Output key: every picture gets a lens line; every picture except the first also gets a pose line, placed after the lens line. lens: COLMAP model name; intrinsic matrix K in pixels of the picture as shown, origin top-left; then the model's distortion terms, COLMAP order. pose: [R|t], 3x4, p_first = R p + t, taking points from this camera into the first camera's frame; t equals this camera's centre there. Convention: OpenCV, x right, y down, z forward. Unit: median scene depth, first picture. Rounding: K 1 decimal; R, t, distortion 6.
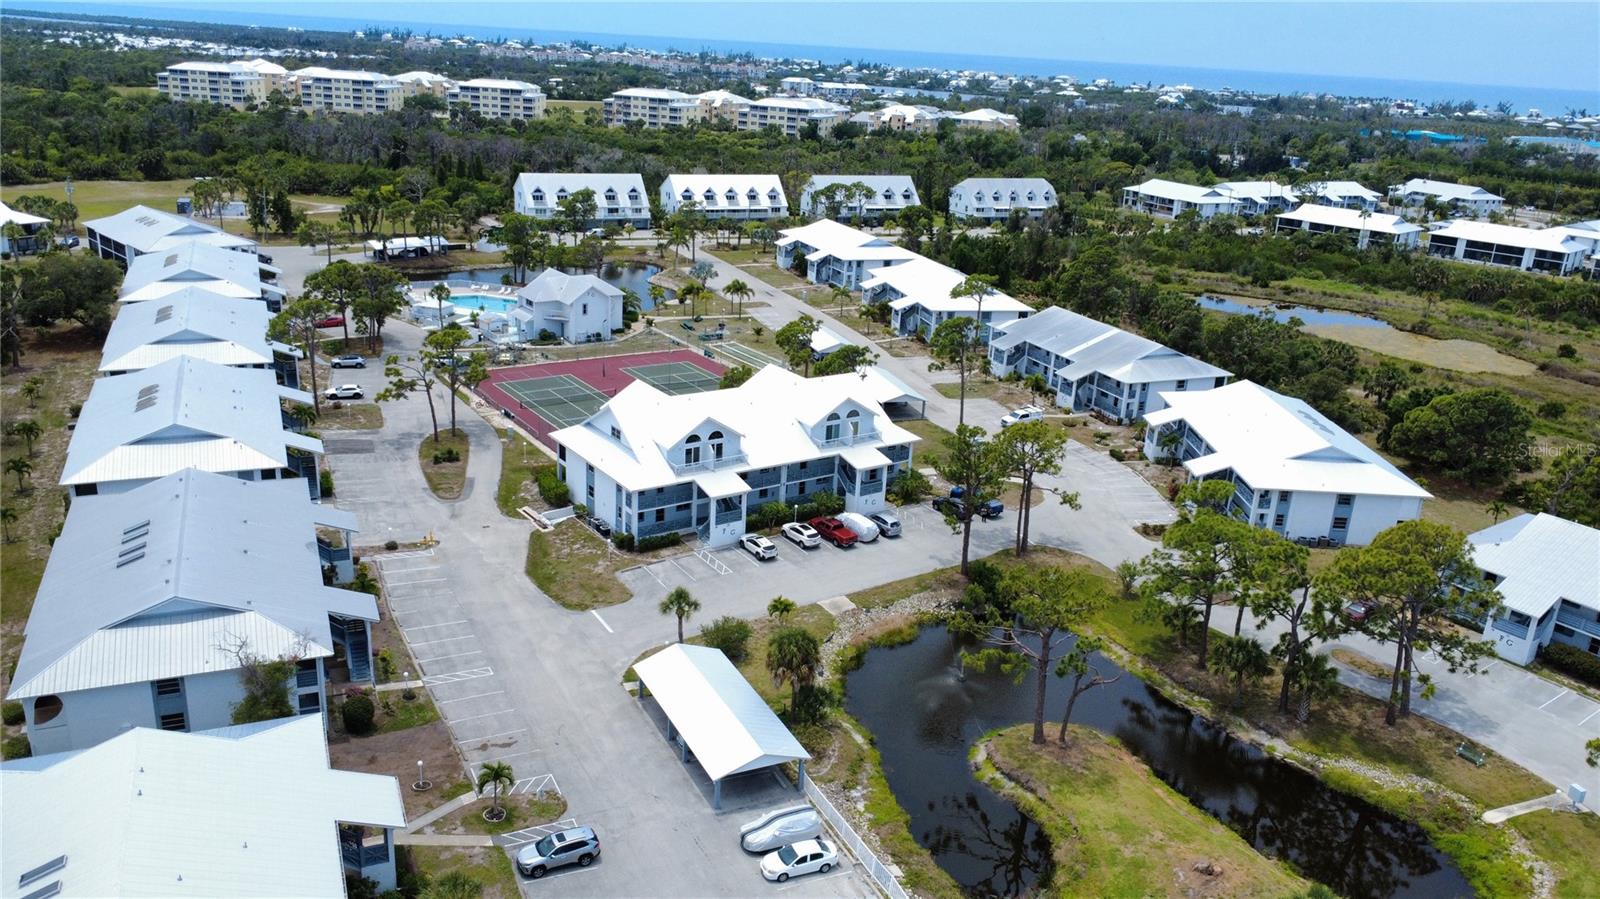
lens RADIAL K [[1208.3, 0, 800.5], [0, 1208.3, 455.0], [0, 0, 1]] dist [0.004758, -0.005295]
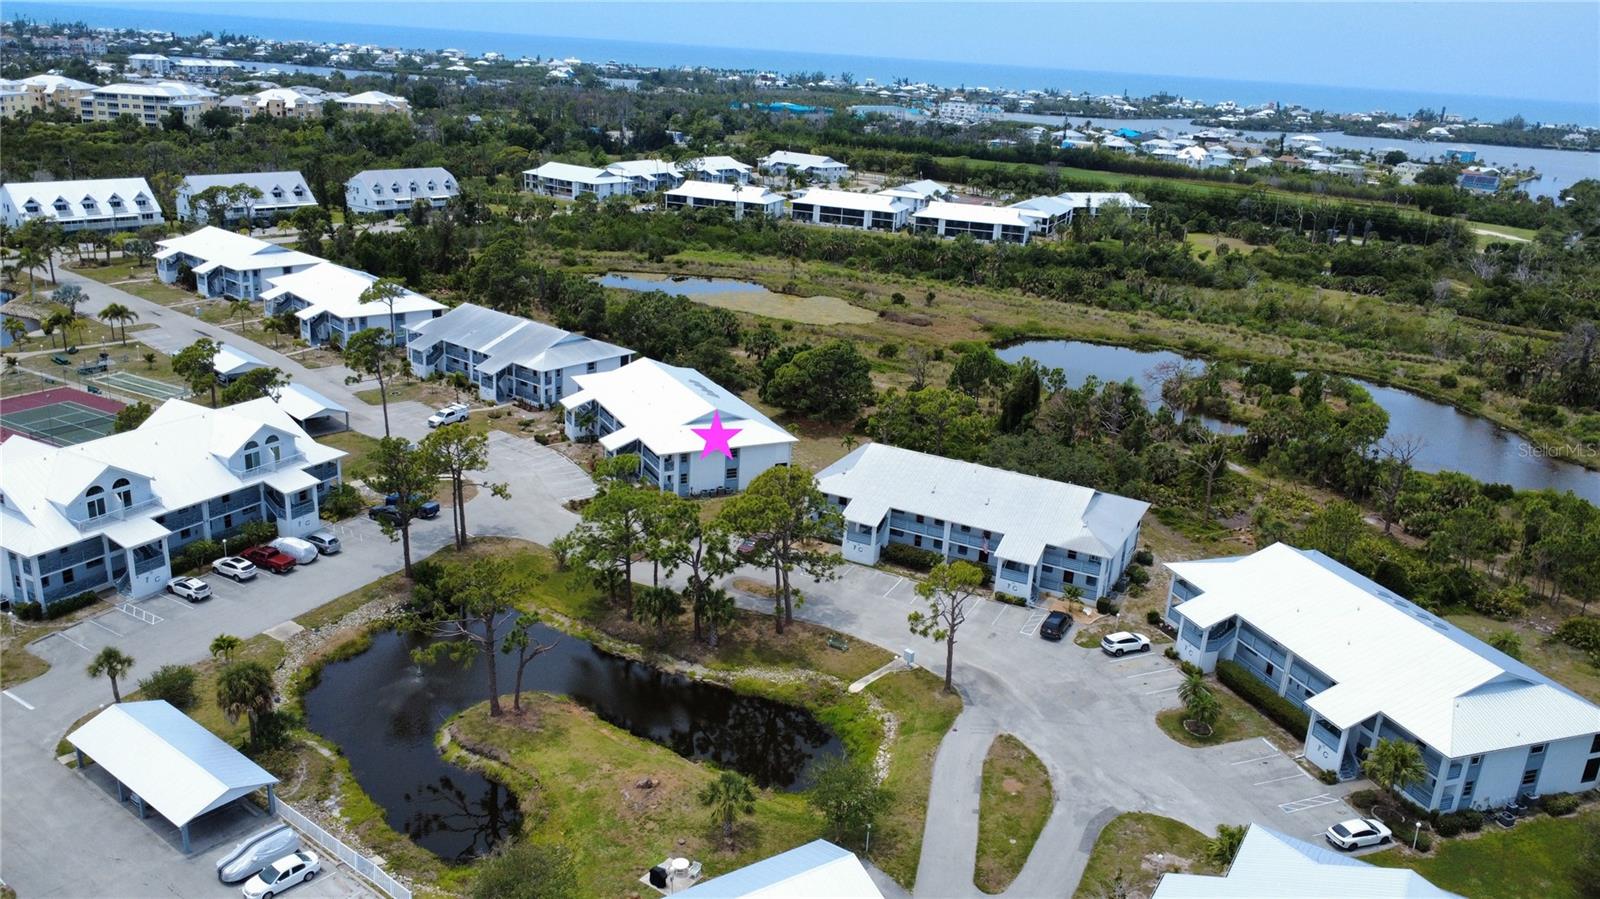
lens RADIAL K [[1208.3, 0, 800.5], [0, 1208.3, 455.0], [0, 0, 1]] dist [0.004758, -0.005295]
pose [[0.891288, -0.145579, 0.429432, 0.001166], [0.135870, 0.989288, 0.053372, -0.010349], [-0.432602, 0.010777, 0.901521, -0.063355]]
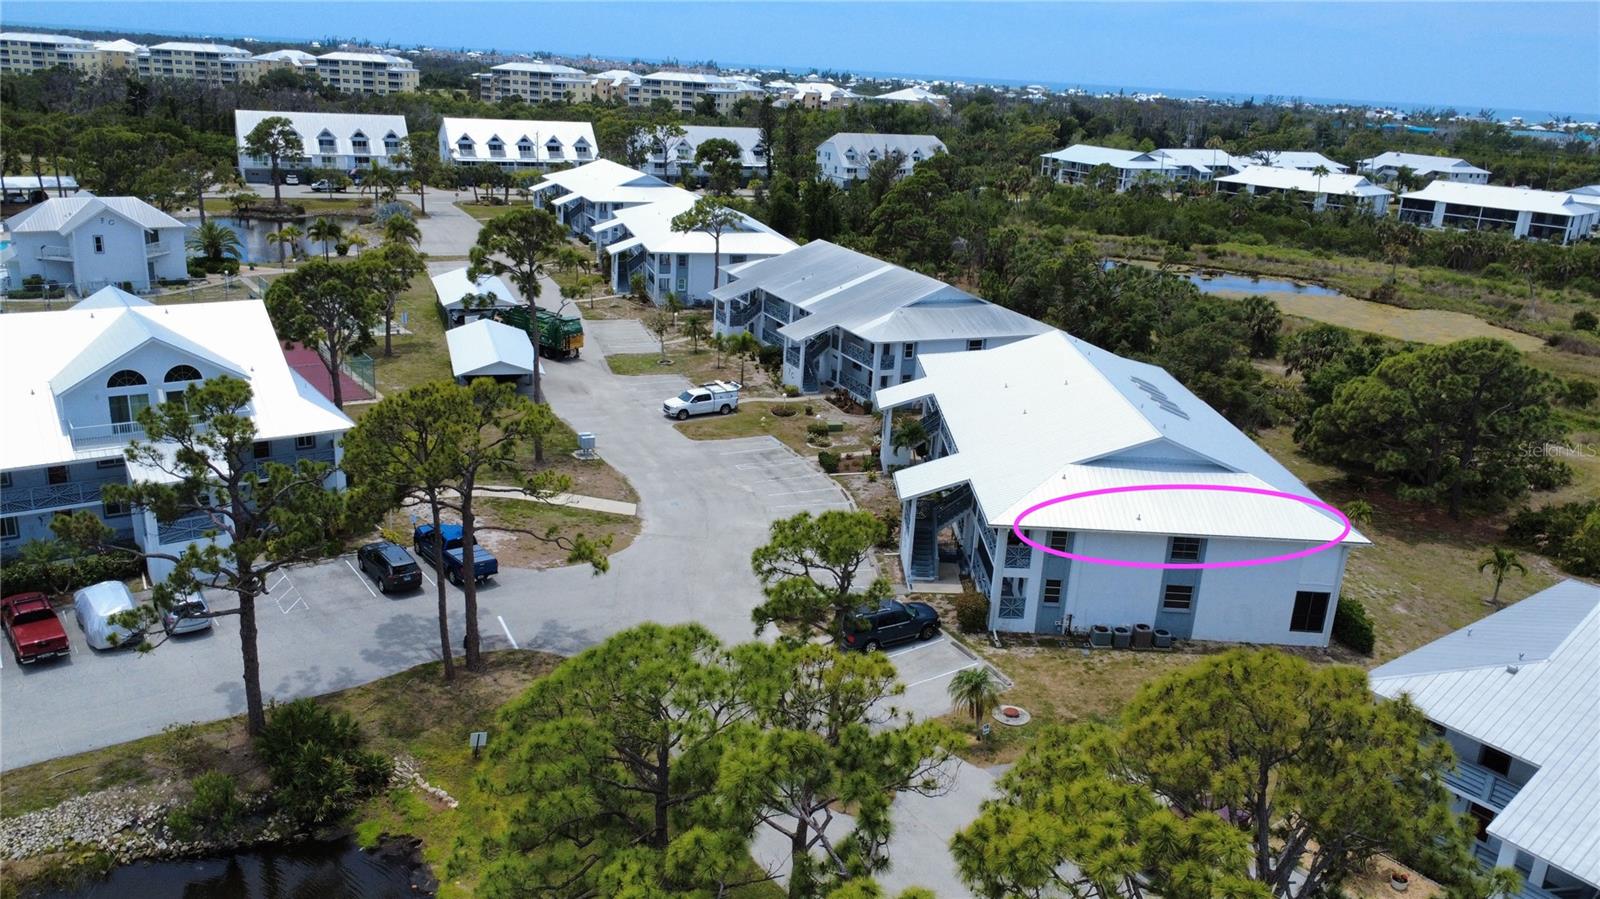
lens RADIAL K [[1208.3, 0, 800.5], [0, 1208.3, 455.0], [0, 0, 1]] dist [0.004758, -0.005295]
pose [[0.999956, -0.002389, 0.009117, 0.198584], [0.002547, 0.999846, -0.017368, 0.005359], [-0.009075, 0.017390, 0.999808, 0.353892]]
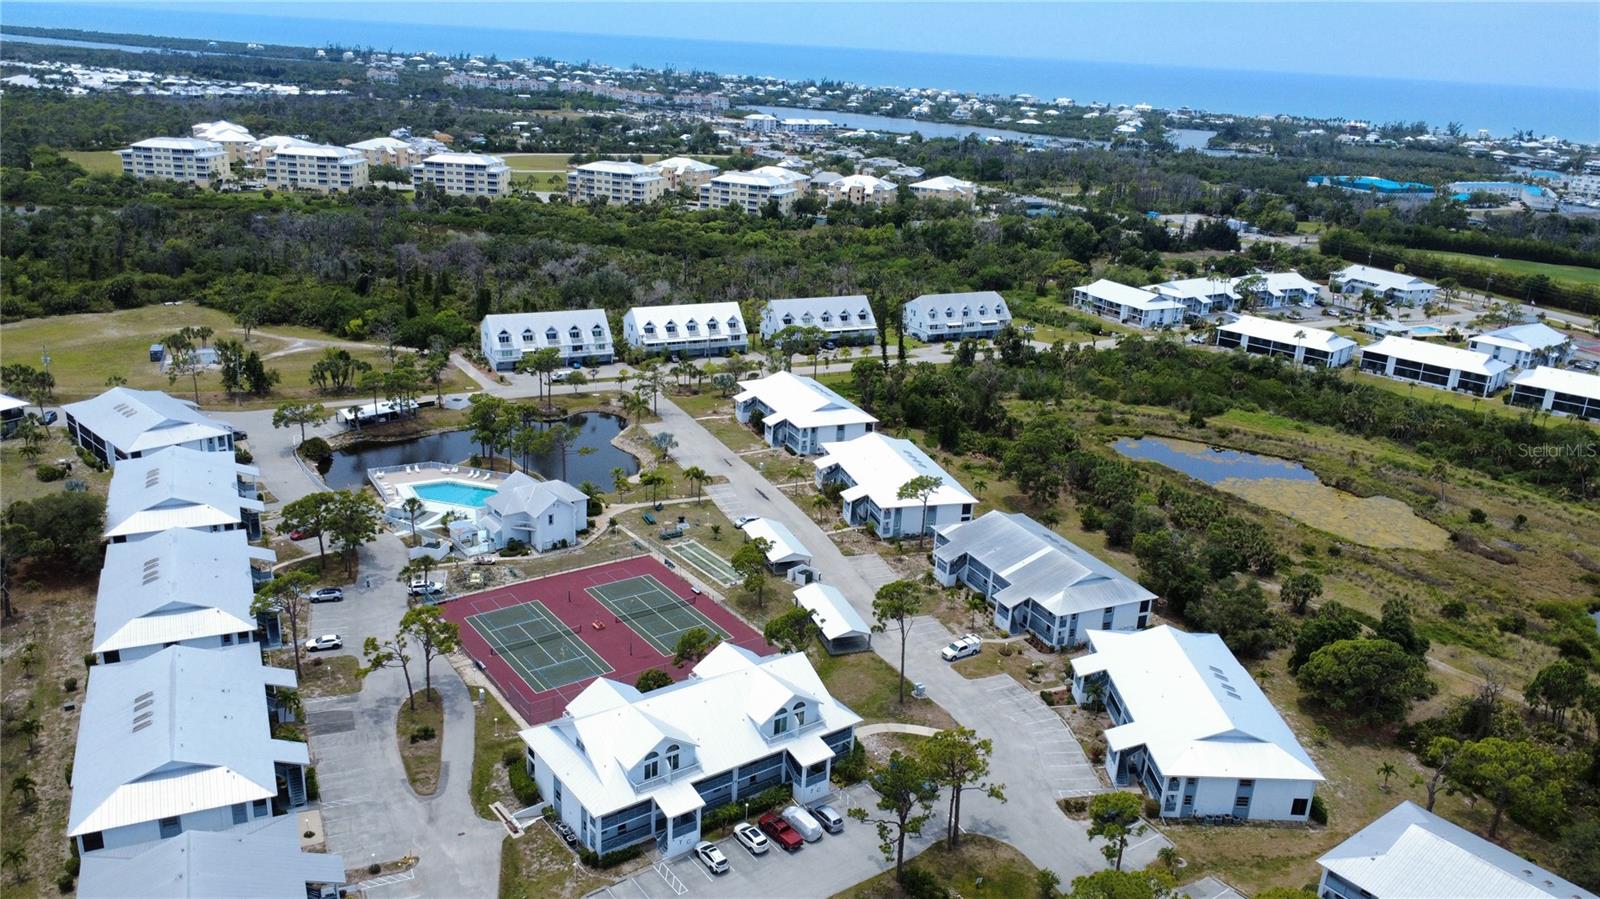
lens RADIAL K [[1208.3, 0, 800.5], [0, 1208.3, 455.0], [0, 0, 1]] dist [0.004758, -0.005295]
pose [[0.999616, -0.011396, 0.025240, 0.013613], [0.011337, 0.999933, 0.002468, -0.181234], [-0.025267, -0.002181, 0.999678, -0.060570]]
